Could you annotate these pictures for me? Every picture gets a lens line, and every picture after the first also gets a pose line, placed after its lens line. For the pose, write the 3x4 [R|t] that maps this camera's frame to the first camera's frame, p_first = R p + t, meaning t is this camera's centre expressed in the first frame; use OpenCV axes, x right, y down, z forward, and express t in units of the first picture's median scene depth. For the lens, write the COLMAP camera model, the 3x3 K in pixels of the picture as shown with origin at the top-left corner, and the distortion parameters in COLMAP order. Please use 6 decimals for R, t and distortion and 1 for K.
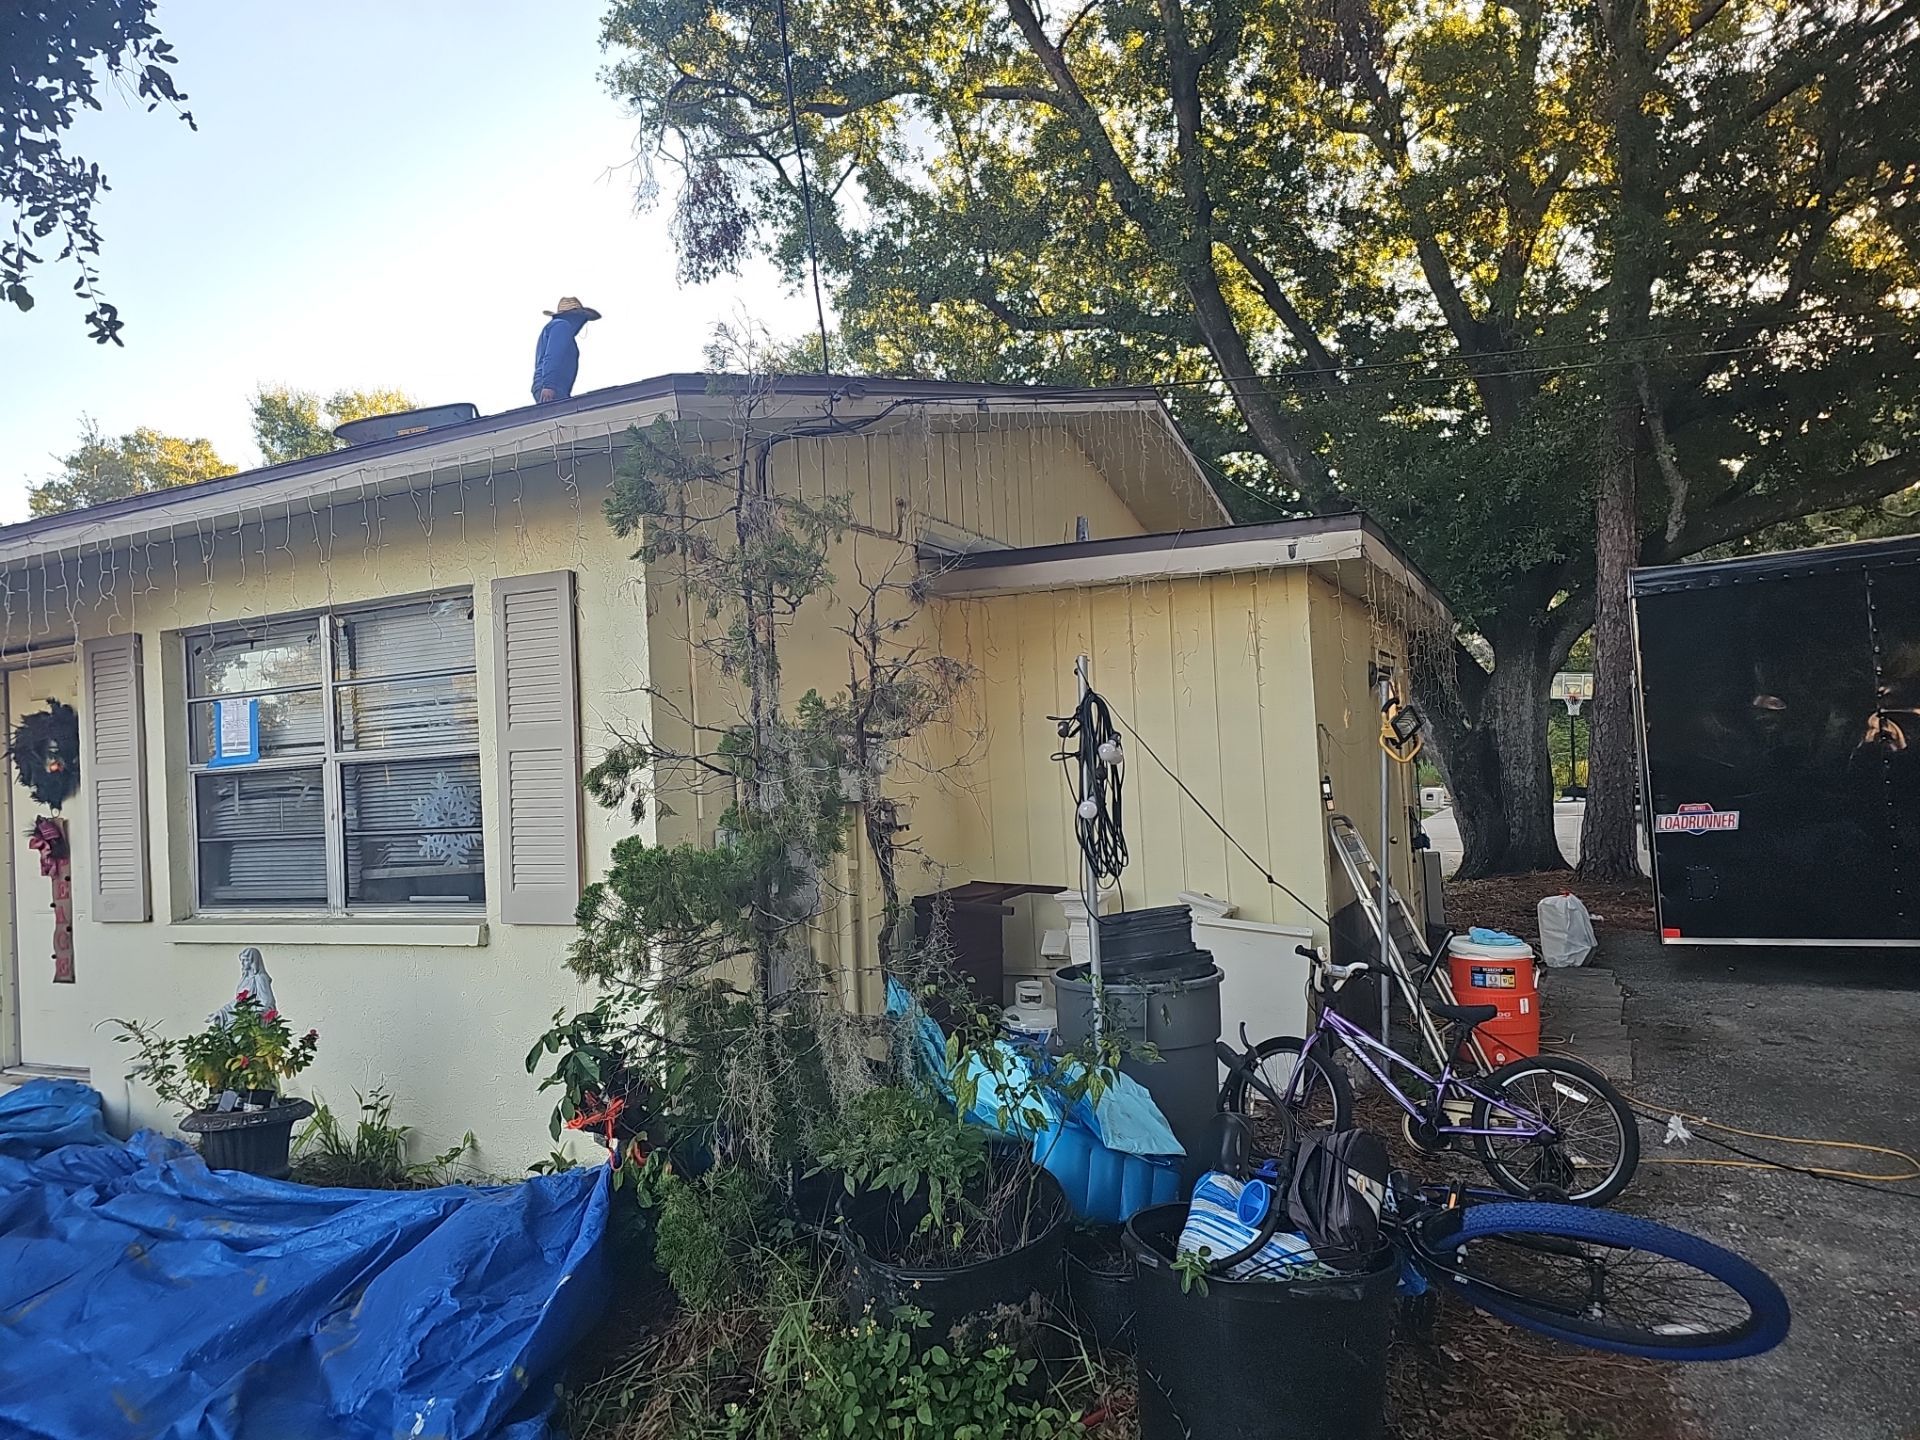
lens RADIAL K [[1253.4, 0, 962.0], [0, 1253.4, 730.3], [0, 0, 1]] dist [0.014512, -0.003257]
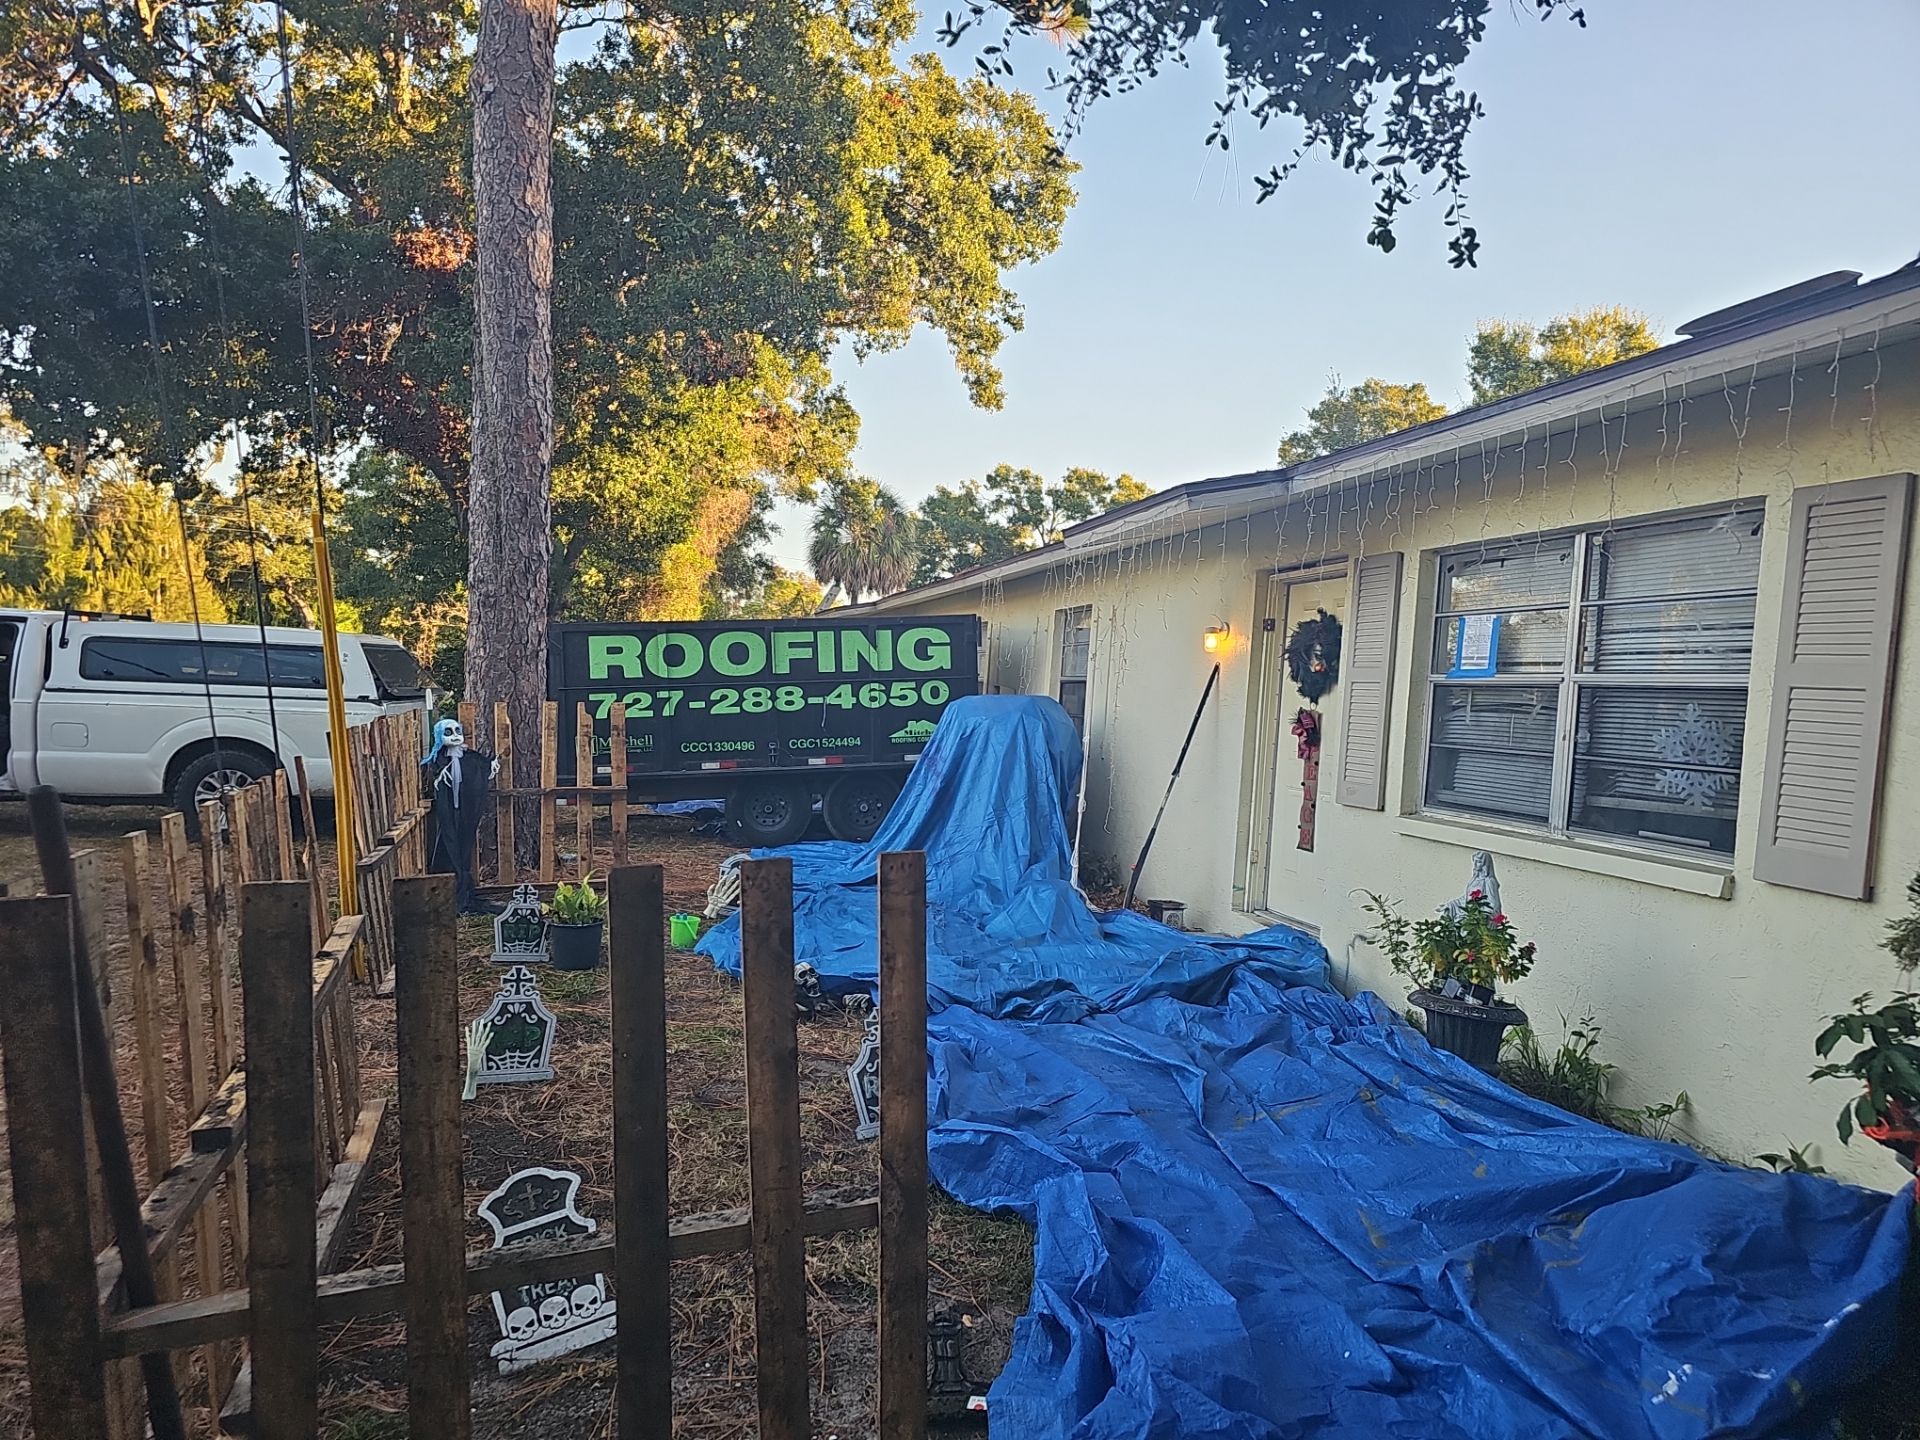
lens RADIAL K [[1241.1, 0, 957.9], [0, 1241.1, 727.1], [0, 0, 1]] dist [0.049167, -0.044270]
pose [[0.645114, 0.115605, -0.755290, -0.064679], [-0.078136, 0.993287, 0.085295, 0.013806], [0.760080, 0.003991, 0.649817, -0.007309]]
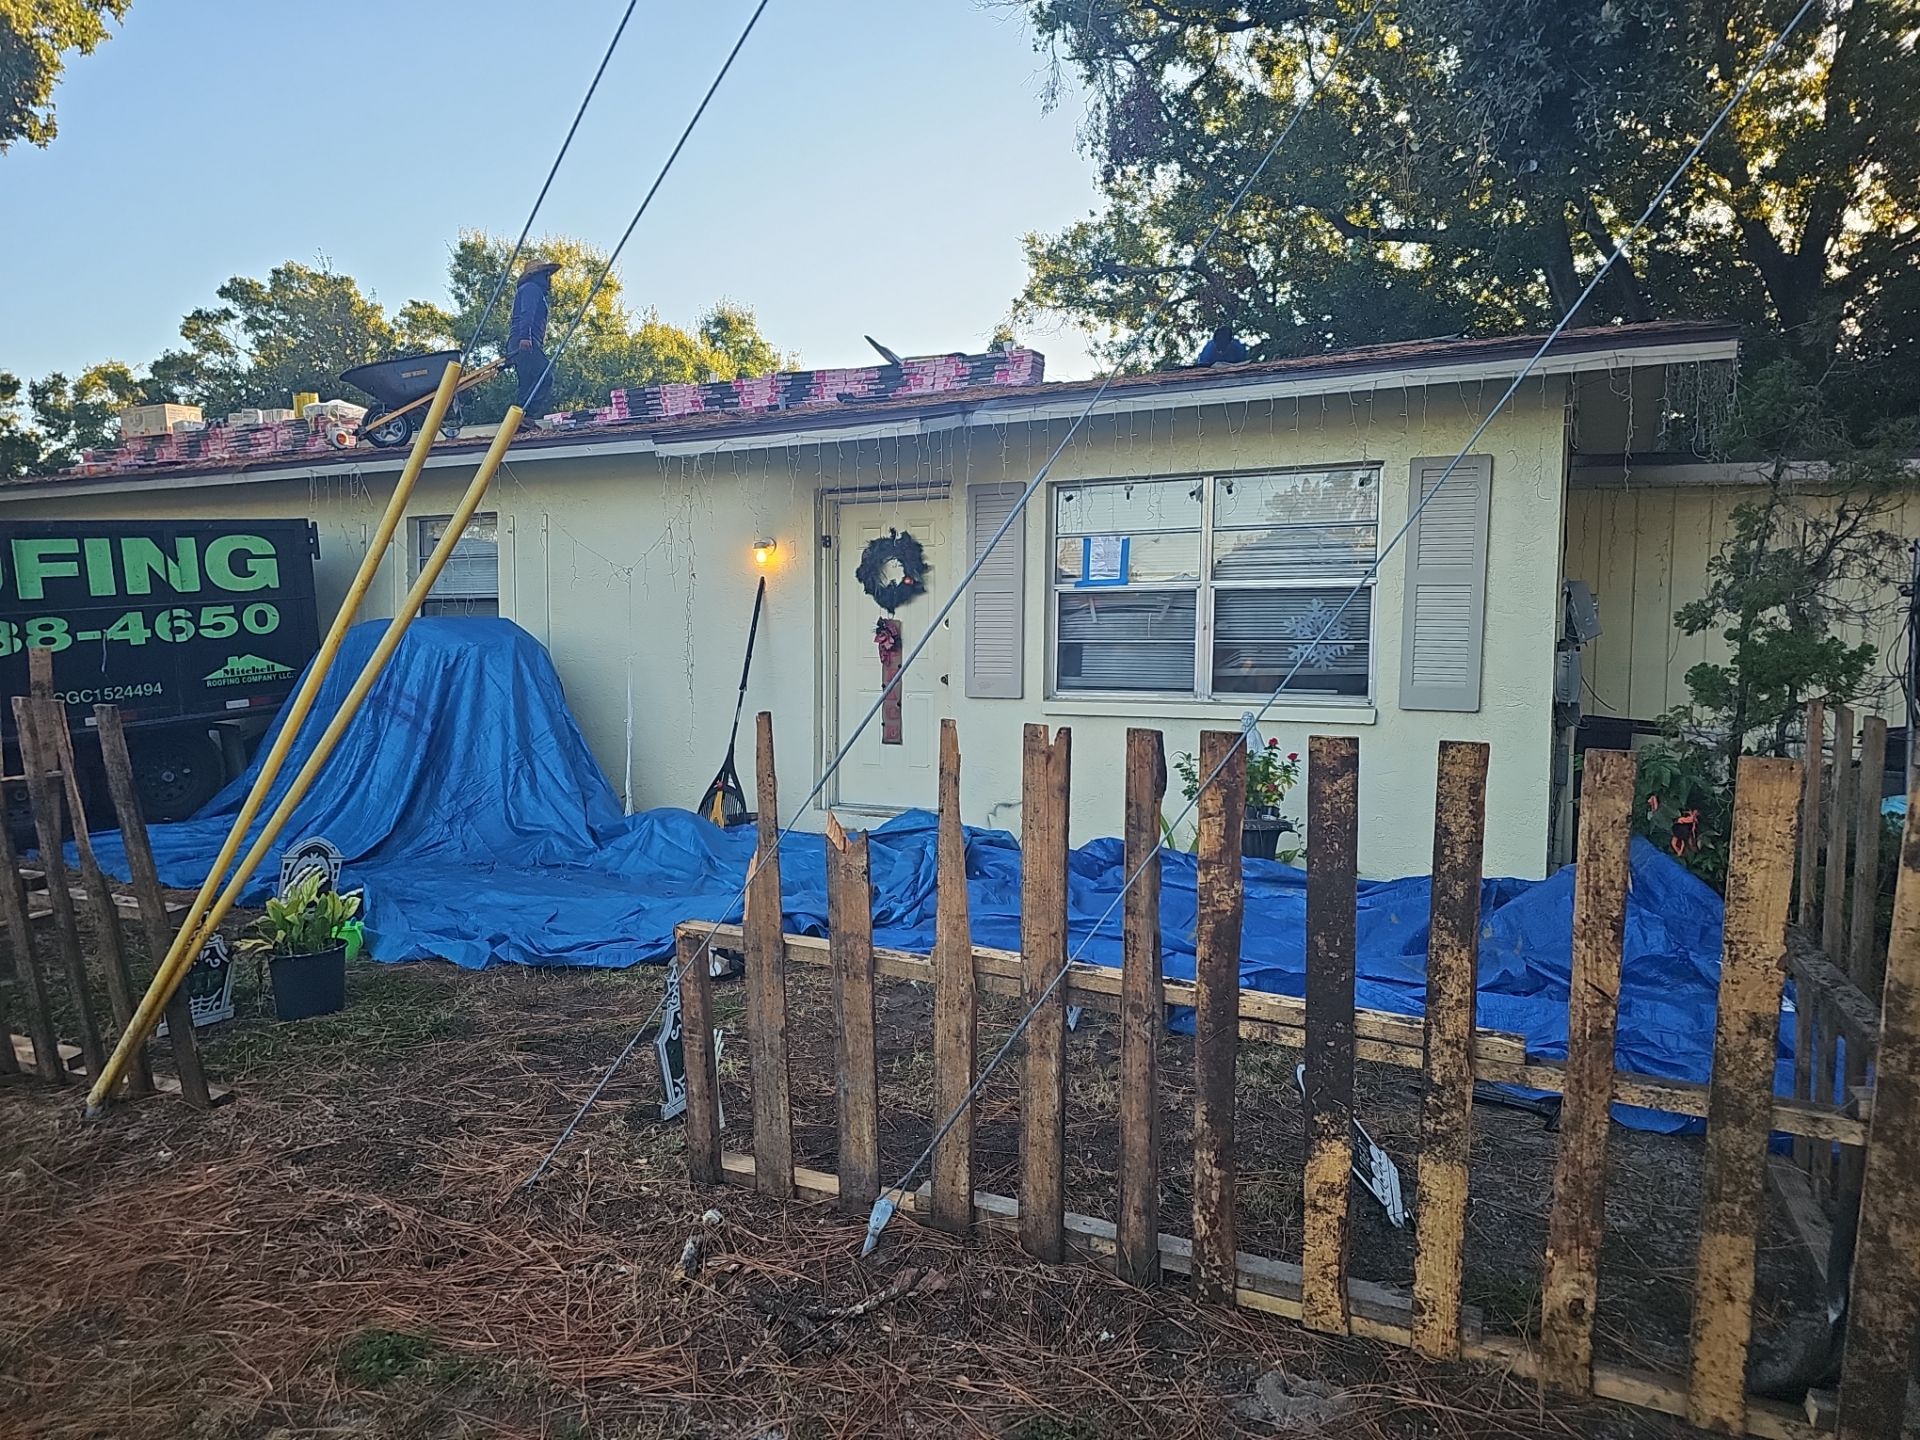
lens RADIAL K [[1221.9, 0, 958.1], [0, 1221.9, 727.5], [0, 0, 1]] dist [0.087171, -0.093569]
pose [[0.997876, 0.065053, 0.003278, -0.785873], [-0.065082, 0.993754, 0.090646, 0.074315], [0.002639, -0.090667, 0.995878, -0.344665]]
